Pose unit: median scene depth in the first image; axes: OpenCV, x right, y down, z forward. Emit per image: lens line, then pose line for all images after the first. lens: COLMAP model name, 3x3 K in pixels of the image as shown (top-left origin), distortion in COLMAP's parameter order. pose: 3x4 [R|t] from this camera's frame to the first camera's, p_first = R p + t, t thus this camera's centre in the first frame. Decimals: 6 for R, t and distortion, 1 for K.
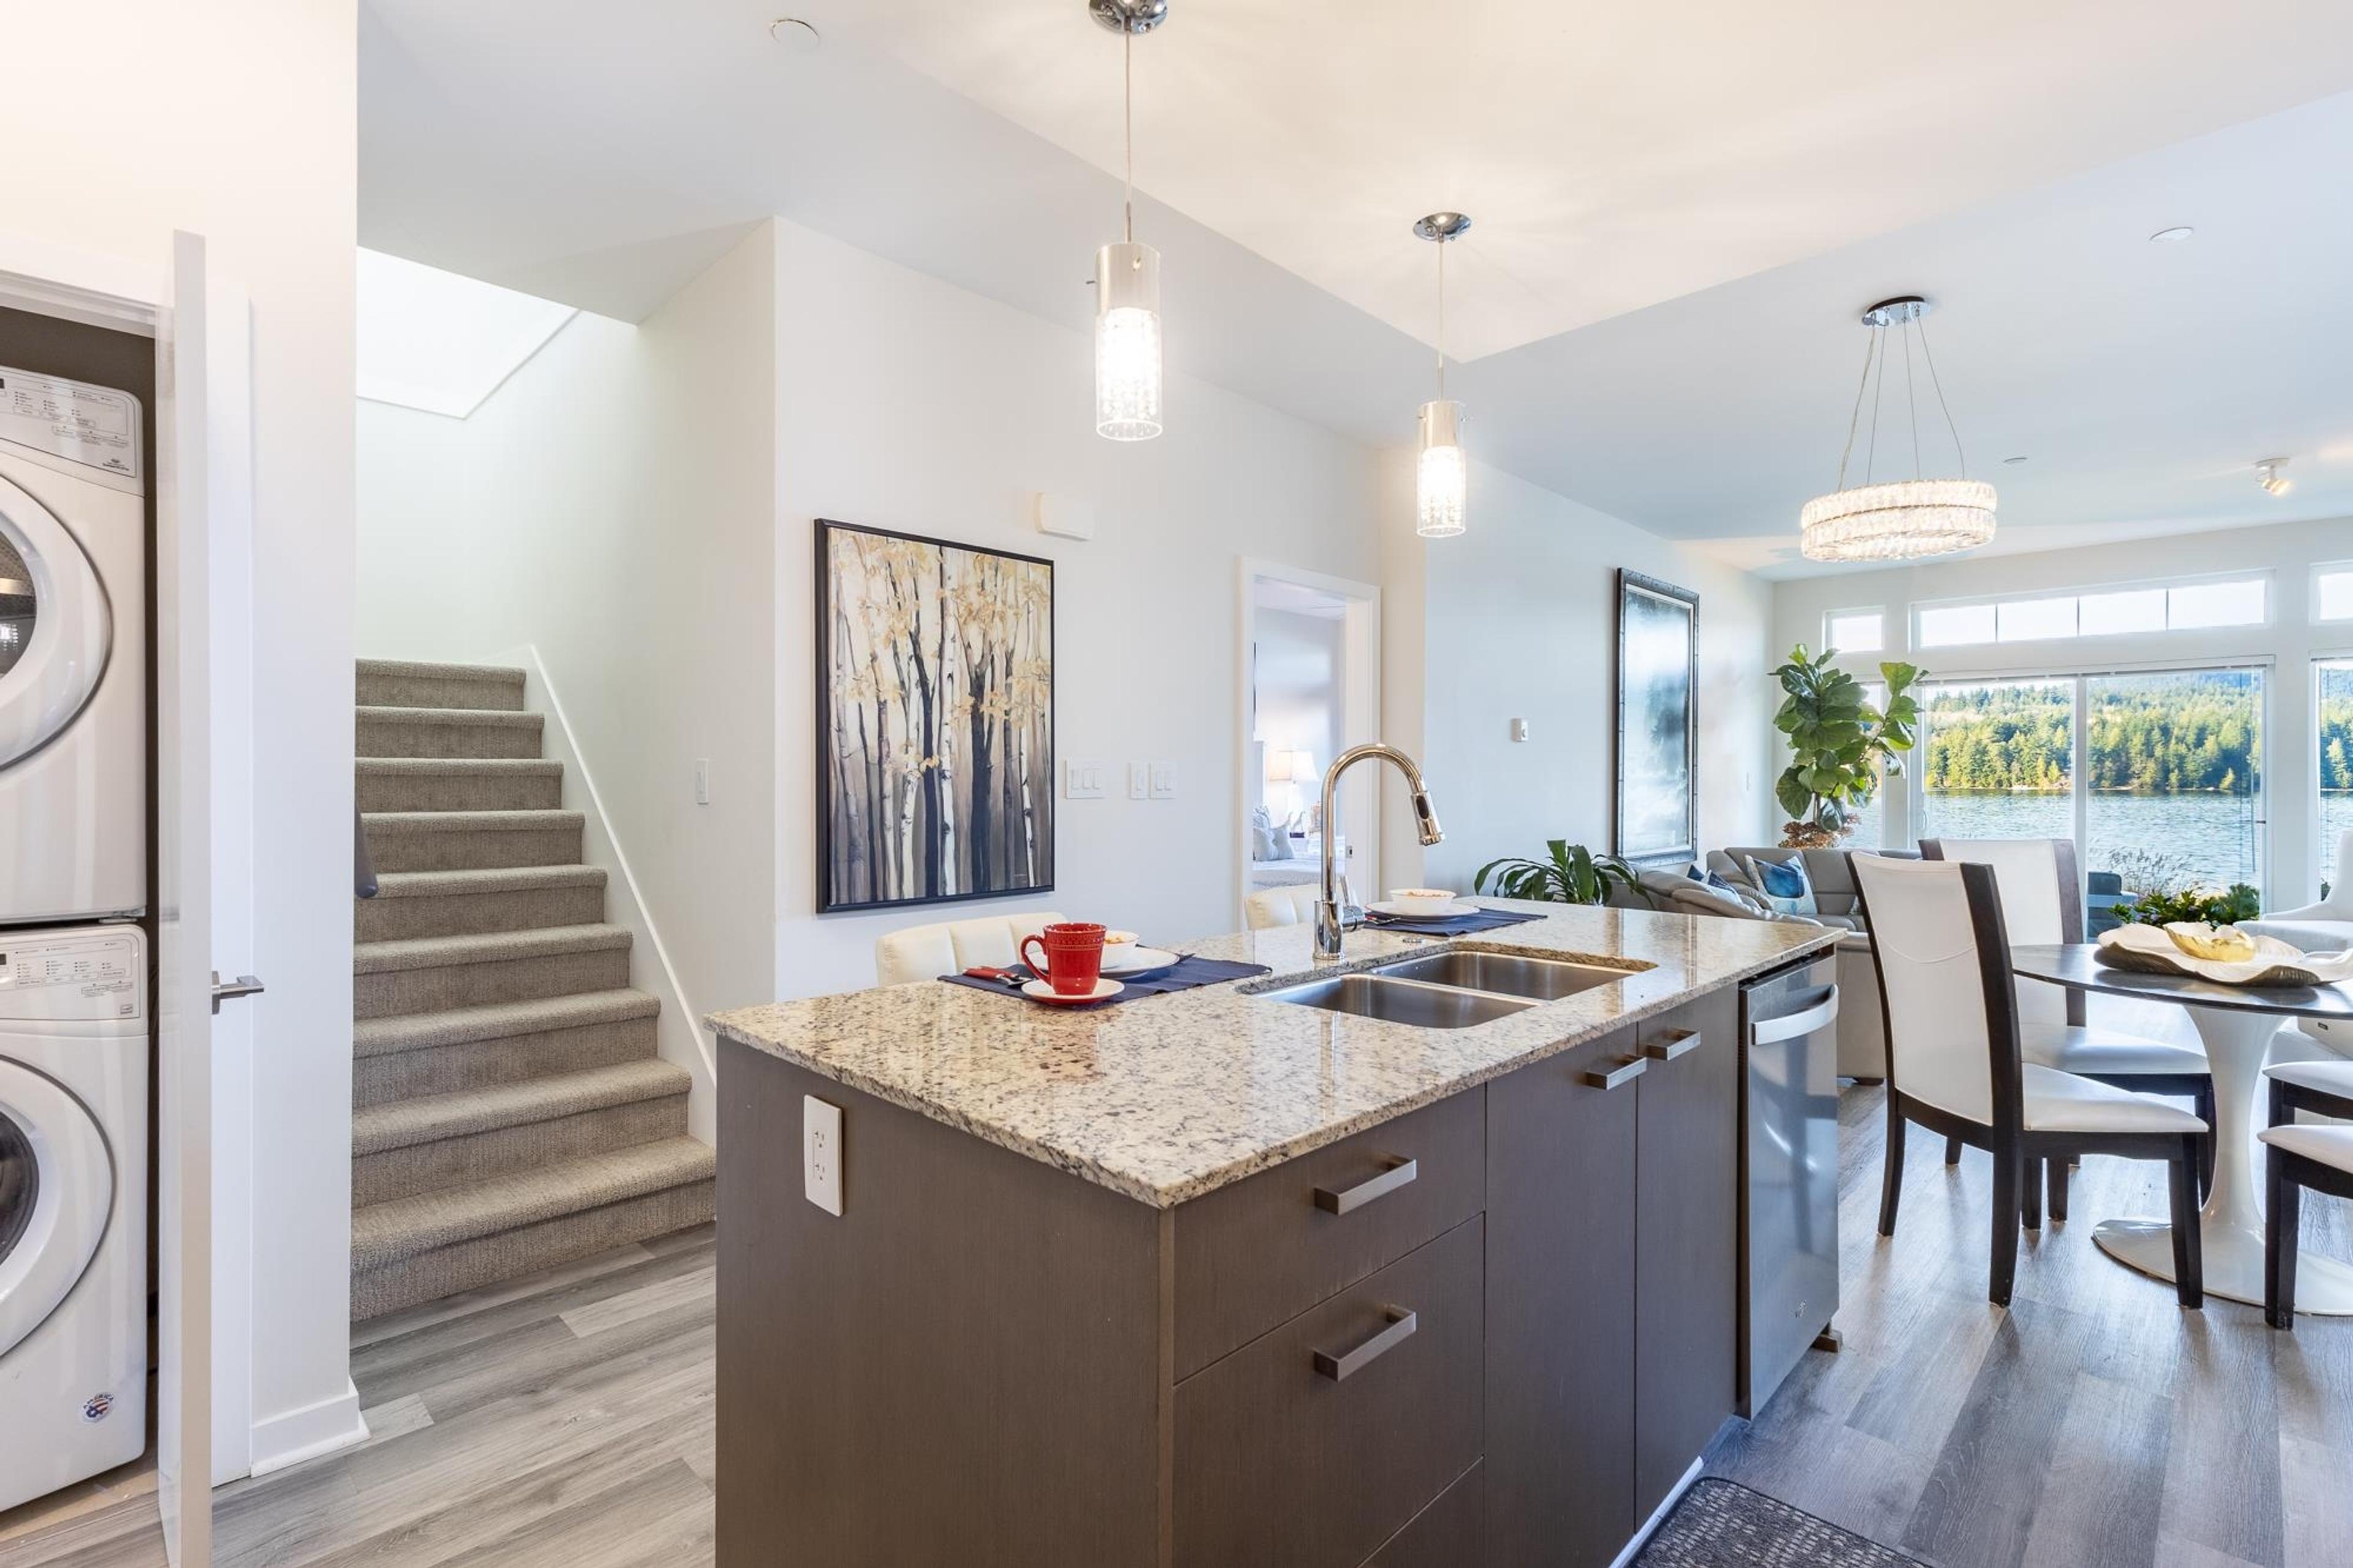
lens RADIAL K [[1091.9, 0, 1180.1], [0, 1091.9, 783.6], [0, 0, 1]] dist [0.001743, 0.000349]
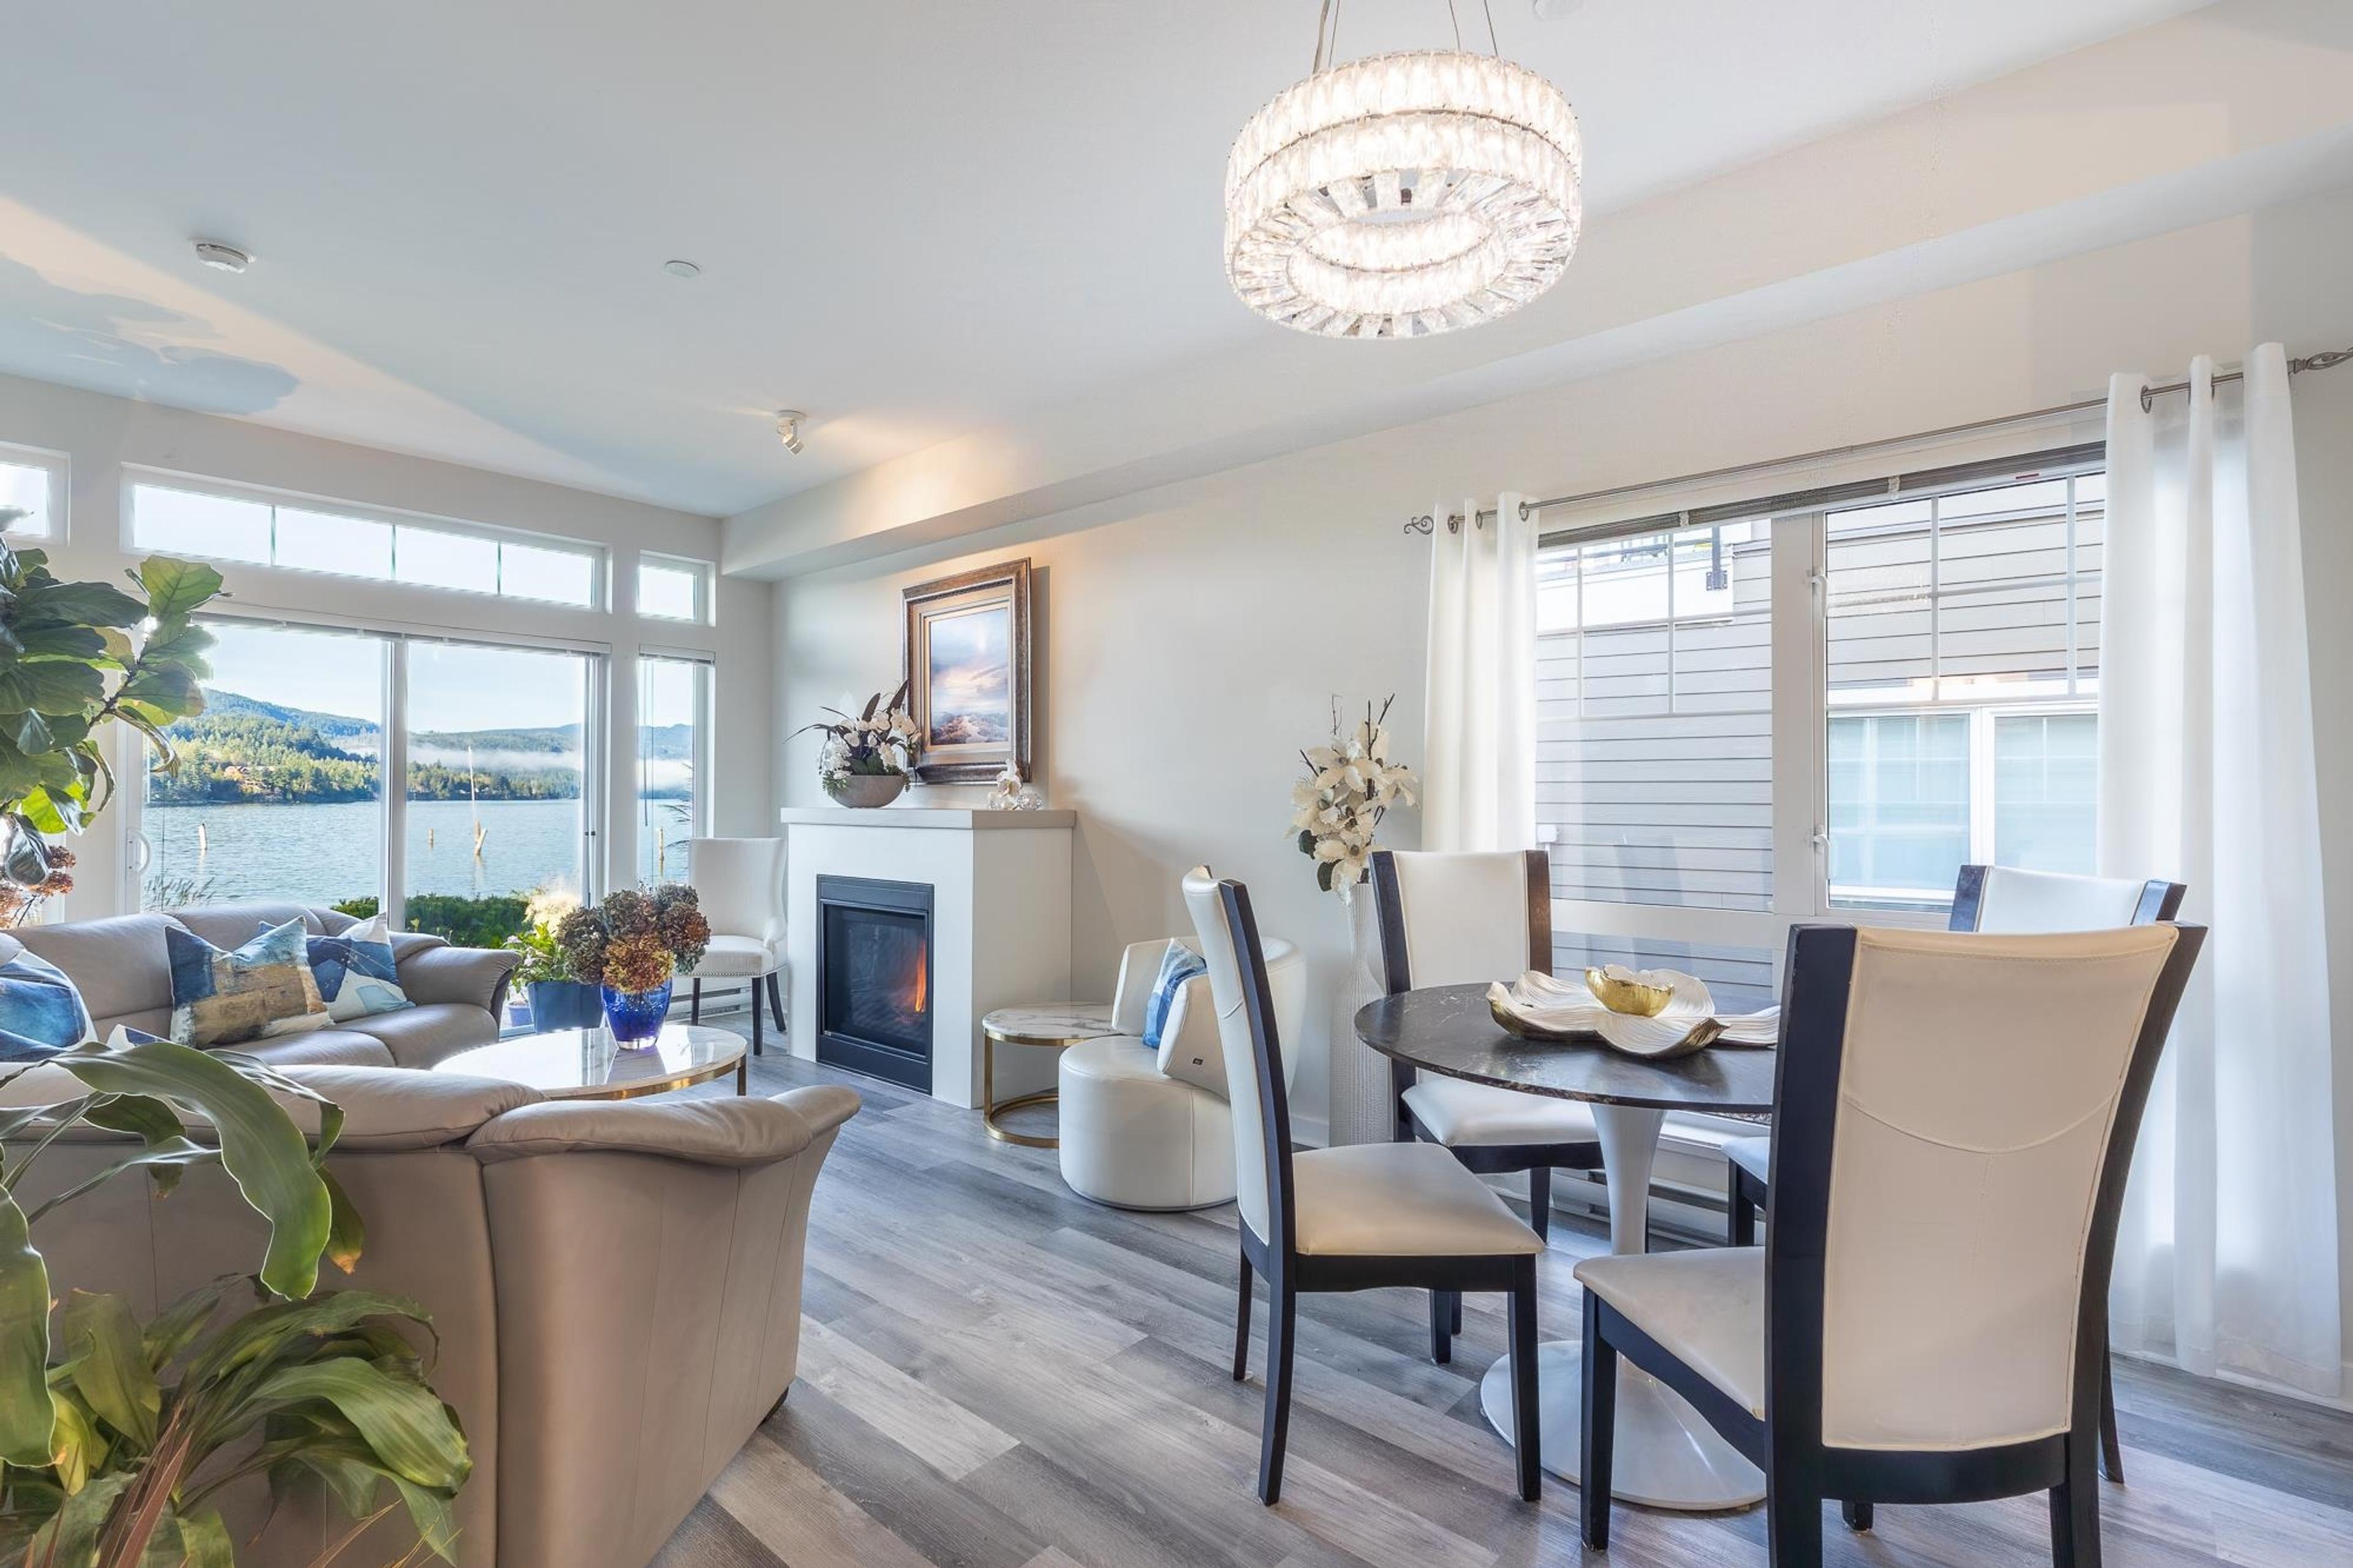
lens RADIAL K [[1064.7, 0, 1173.1], [0, 1064.7, 788.5], [0, 0, 1]] dist [0.001223, 0.000679]
pose [[-0.064321, 0.006978, 0.997905, 0.101552], [0.001705, 0.999975, -0.006882, 0.005250], [-0.997928, 0.001258, -0.064332, 0.547397]]
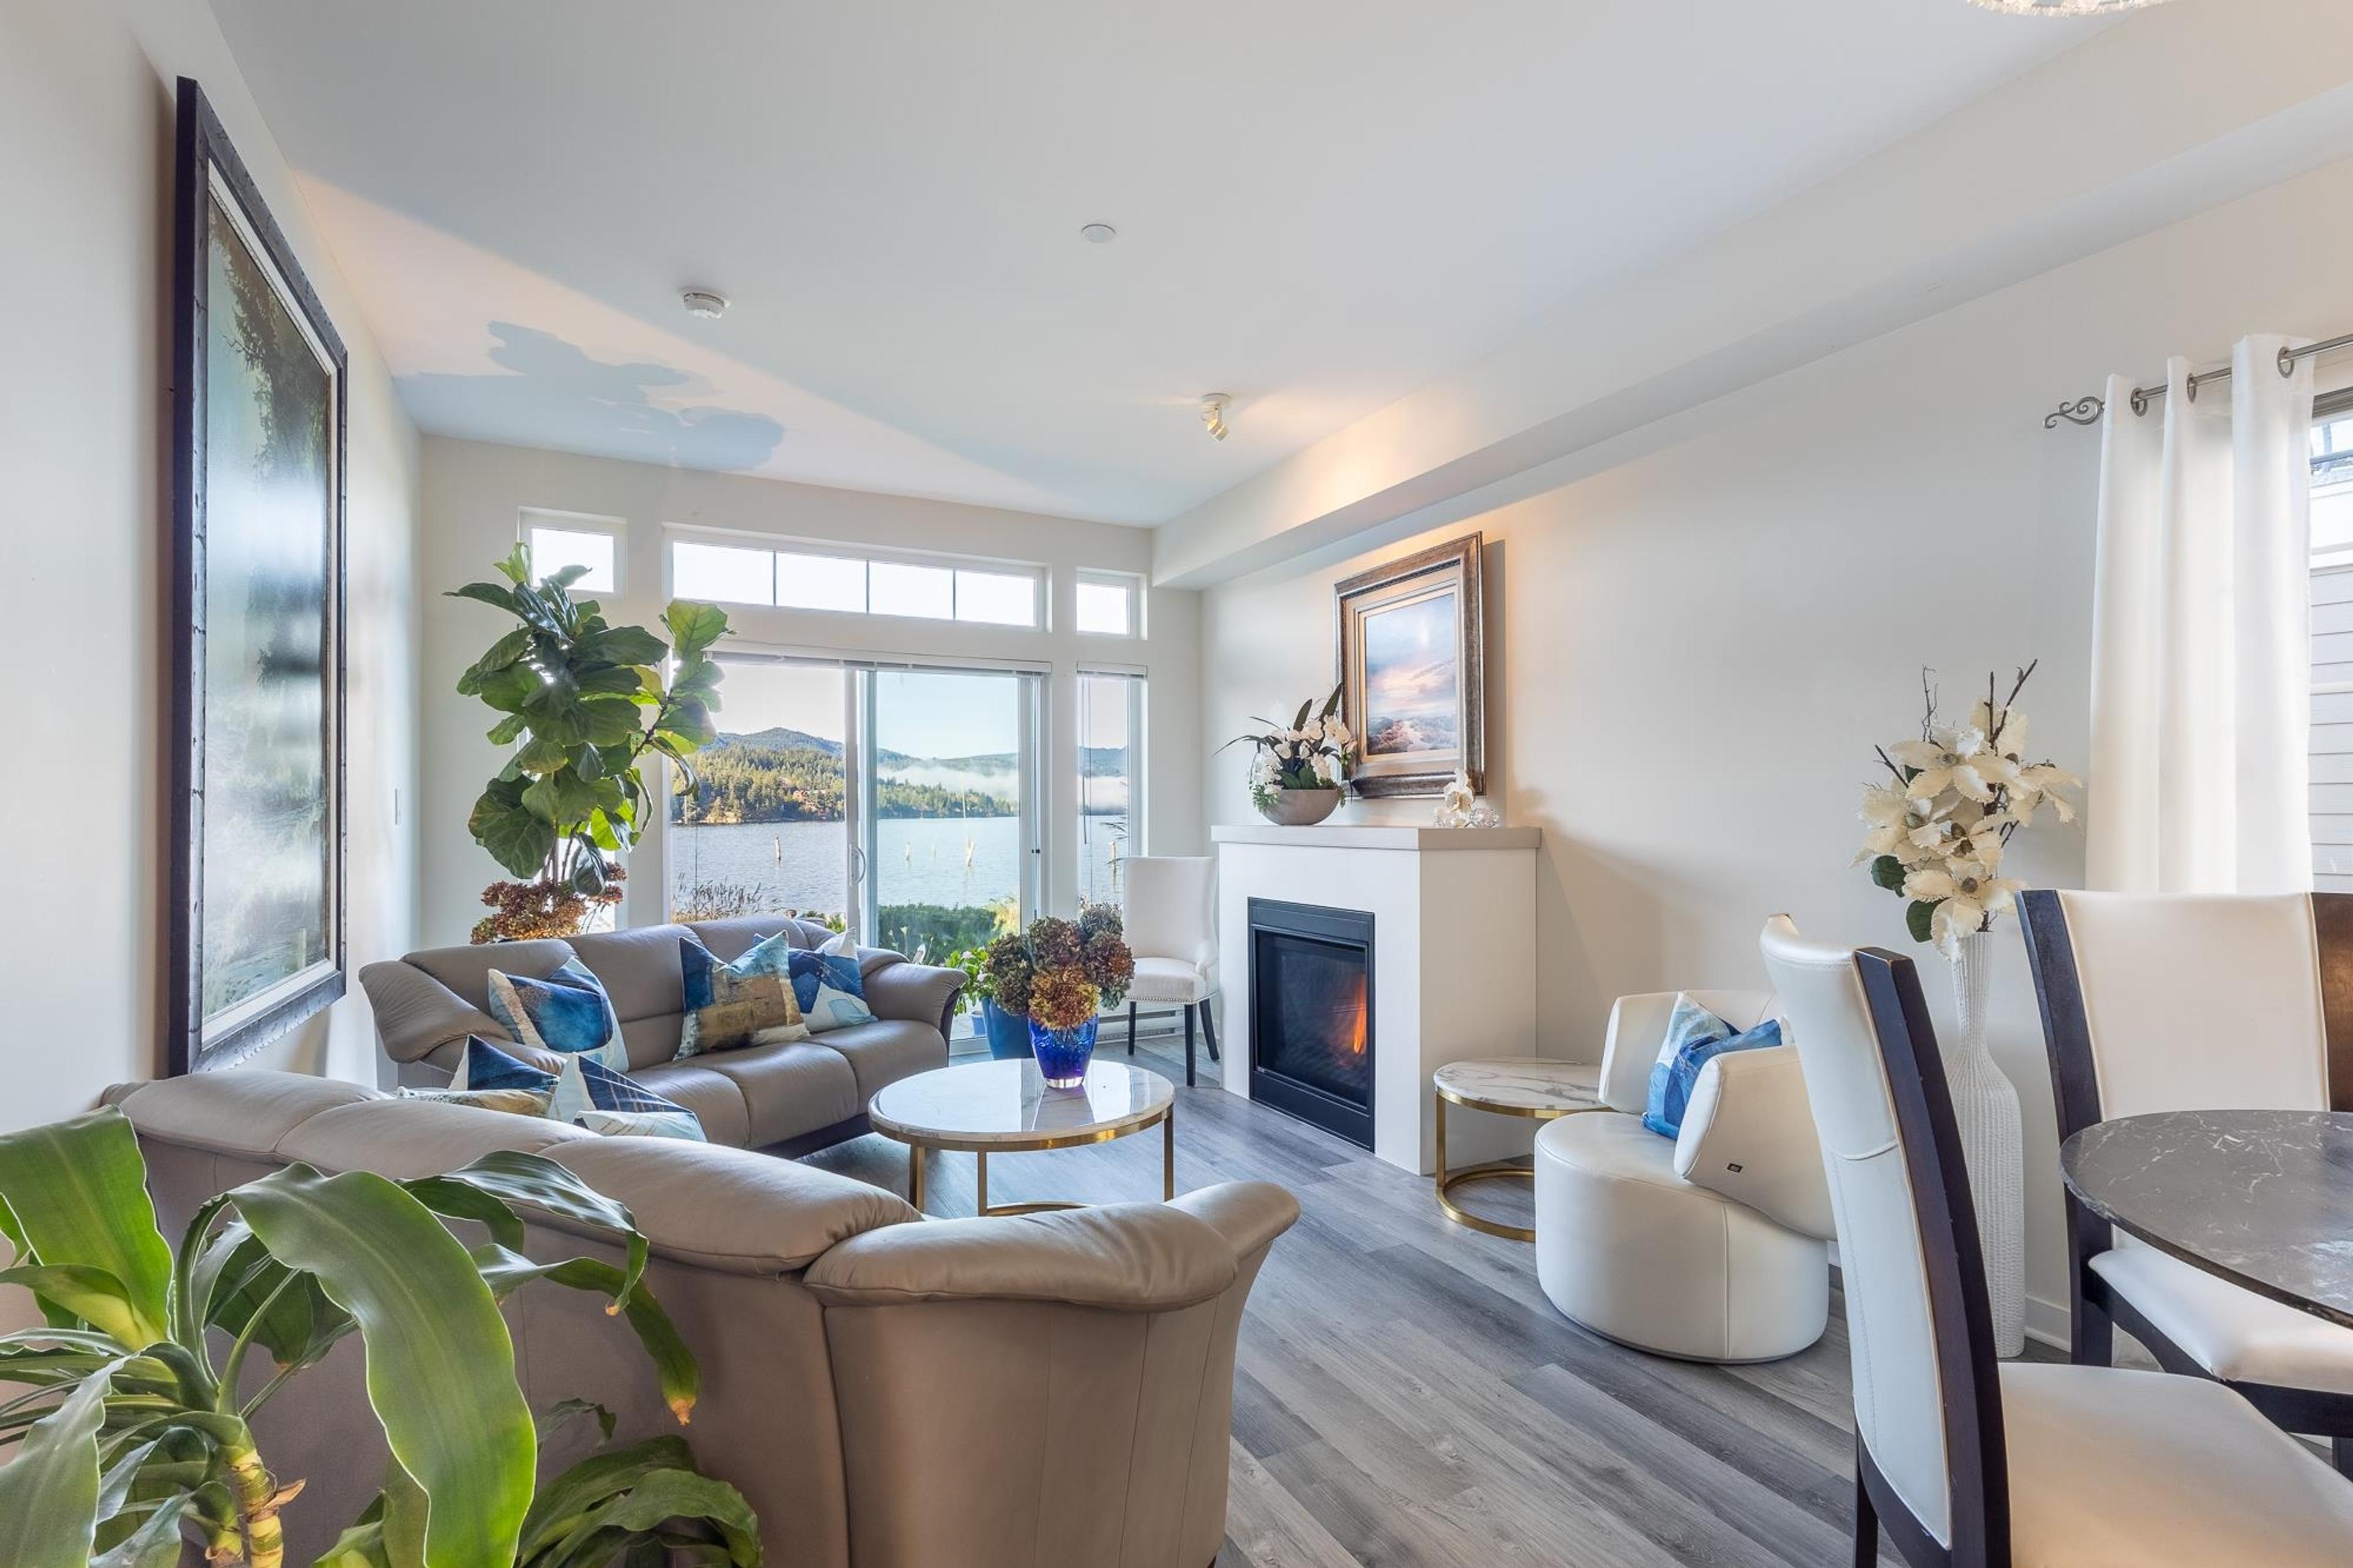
lens RADIAL K [[1087.3, 0, 1207.2], [0, 1087.3, 806.1], [0, 0, 1]] dist [0.003920, 0.000340]
pose [[0.293821, 0.002439, 0.955857, 0.174778], [0.009546, 0.999939, -0.005486, 0.004319], [-0.955813, 0.010736, 0.293780, 0.564622]]
